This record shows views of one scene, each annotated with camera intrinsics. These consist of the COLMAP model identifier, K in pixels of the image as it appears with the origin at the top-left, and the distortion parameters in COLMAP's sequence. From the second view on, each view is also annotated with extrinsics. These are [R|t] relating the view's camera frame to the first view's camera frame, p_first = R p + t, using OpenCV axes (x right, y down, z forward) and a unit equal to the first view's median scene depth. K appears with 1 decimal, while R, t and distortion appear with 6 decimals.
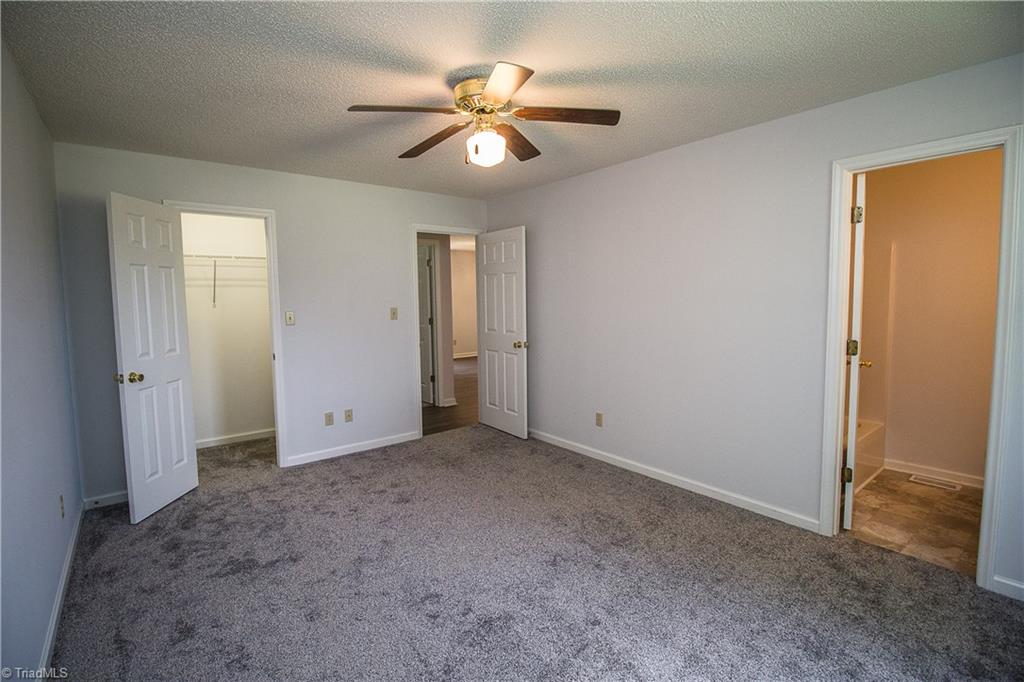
lens RADIAL K [[473.8, 0, 508.6], [0, 473.8, 336.1], [0, 0, 1]] dist [-0.010493, -0.002530]
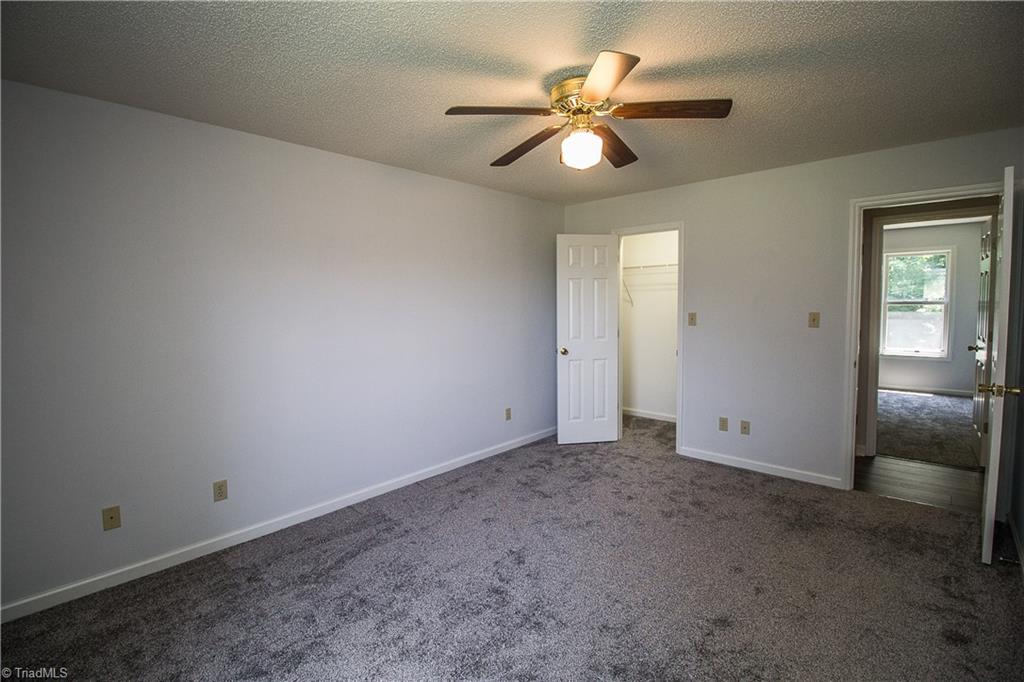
lens RADIAL K [[473.8, 0, 508.5], [0, 473.8, 339.0], [0, 0, 1]] dist [-0.010493, -0.002530]
pose [[0.144995, 0.086803, -0.985618, 0.640337], [-0.070886, 0.994496, 0.077157, -0.055271], [0.986890, 0.058679, 0.150350, 0.515419]]
